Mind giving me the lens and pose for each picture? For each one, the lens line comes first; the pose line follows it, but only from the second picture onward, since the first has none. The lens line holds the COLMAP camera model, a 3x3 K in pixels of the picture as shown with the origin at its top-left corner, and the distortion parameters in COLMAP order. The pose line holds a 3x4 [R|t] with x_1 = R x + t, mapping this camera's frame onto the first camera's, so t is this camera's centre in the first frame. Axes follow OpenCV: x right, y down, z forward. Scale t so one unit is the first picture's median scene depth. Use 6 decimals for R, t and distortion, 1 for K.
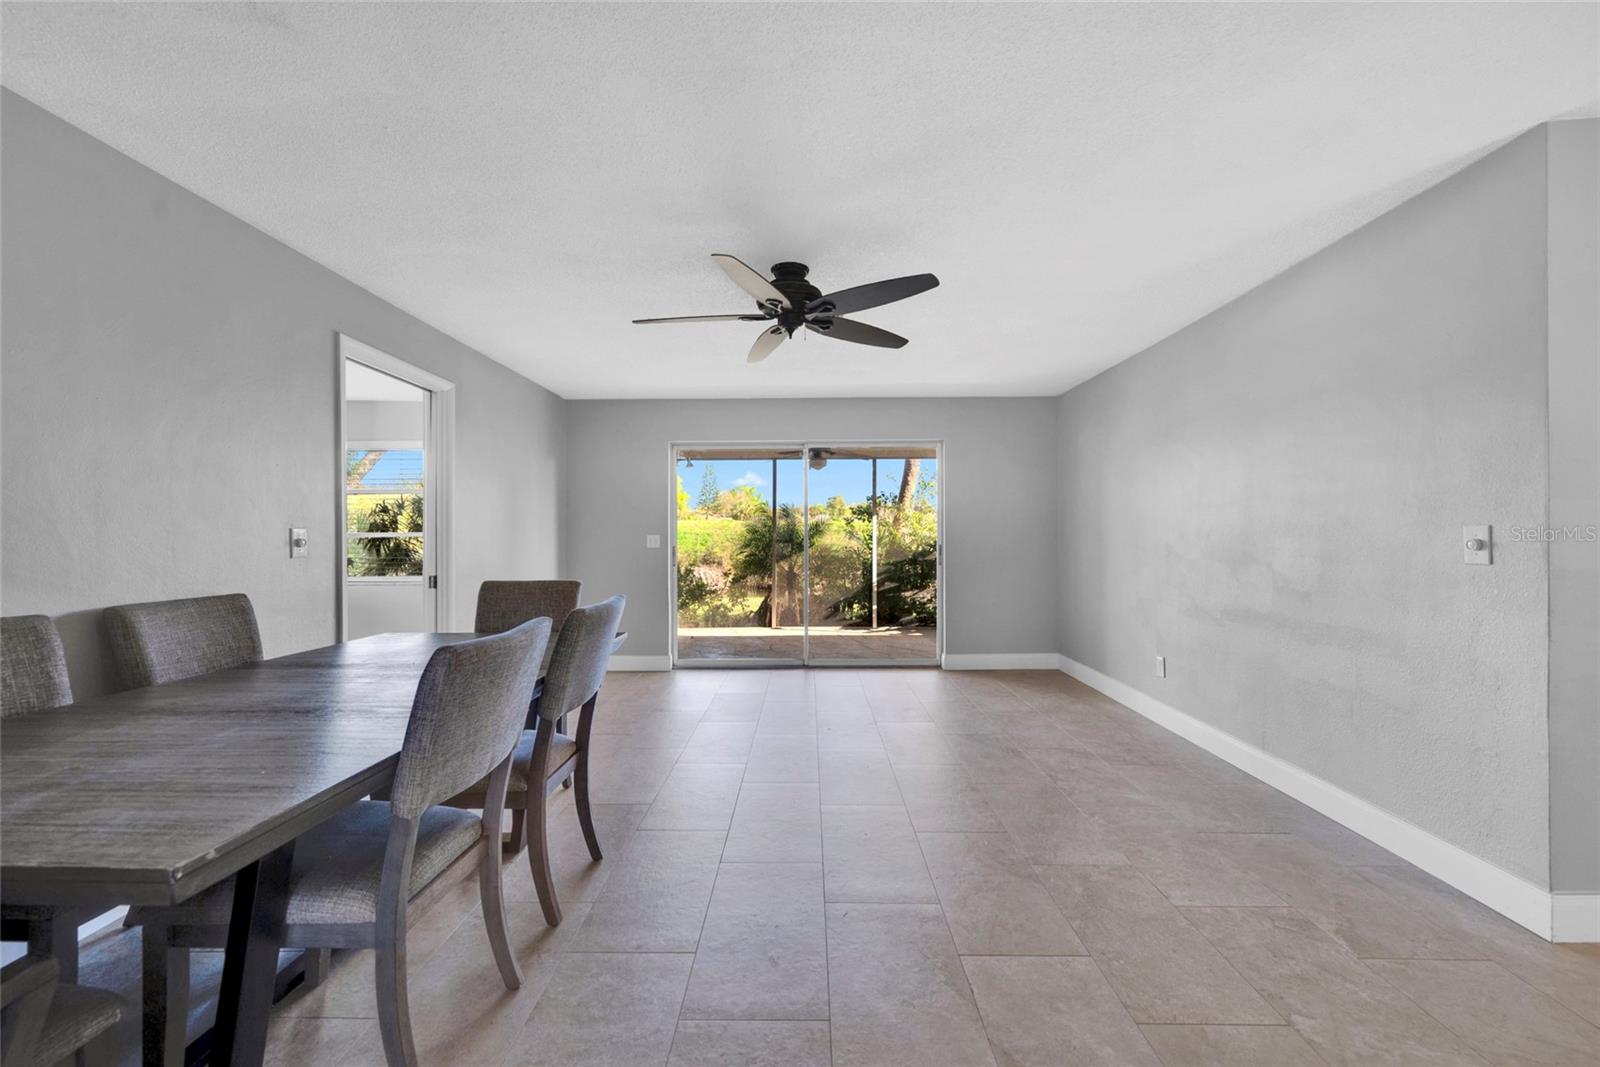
lens RADIAL K [[653.4, 0, 804.6], [0, 653.4, 541.6], [0, 0, 1]] dist [0.002694, 0.000202]
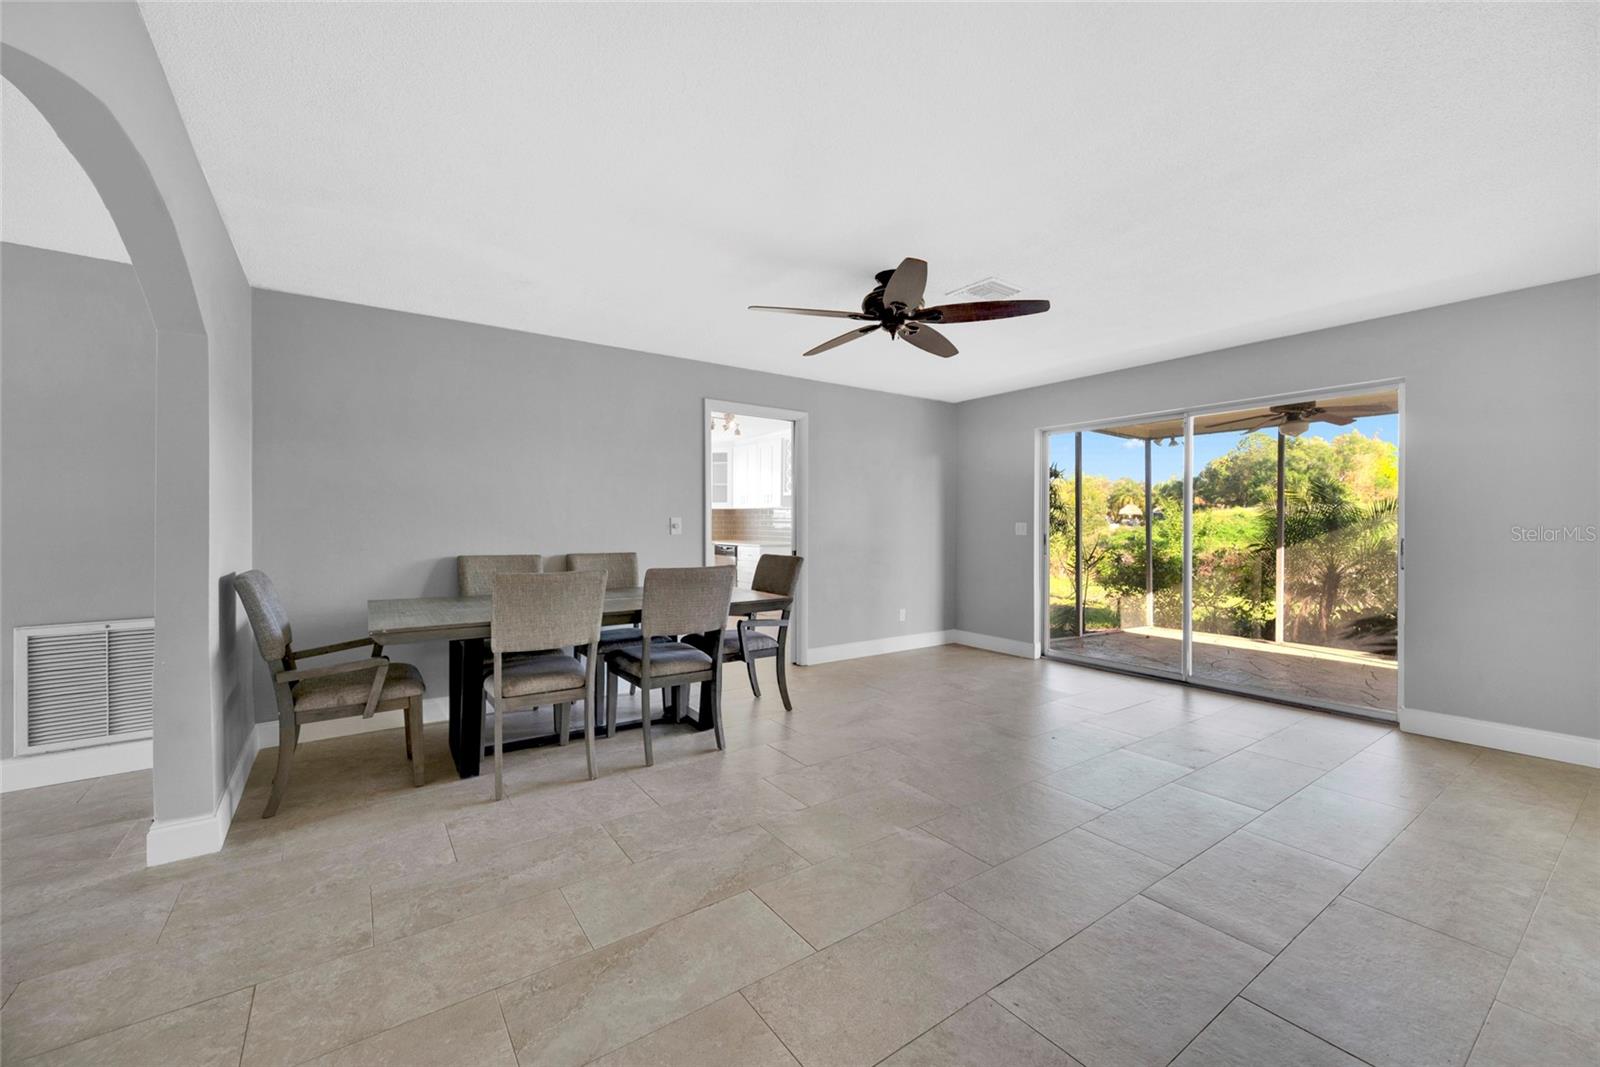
lens RADIAL K [[653.4, 0, 804.9], [0, 653.4, 523.0], [0, 0, 1]] dist [0.002694, 0.000202]
pose [[0.578895, 0.003188, -0.815396, 0.401388], [-0.010868, 0.999934, -0.003806, -0.001656], [0.815330, 0.011065, 0.578891, 0.134609]]
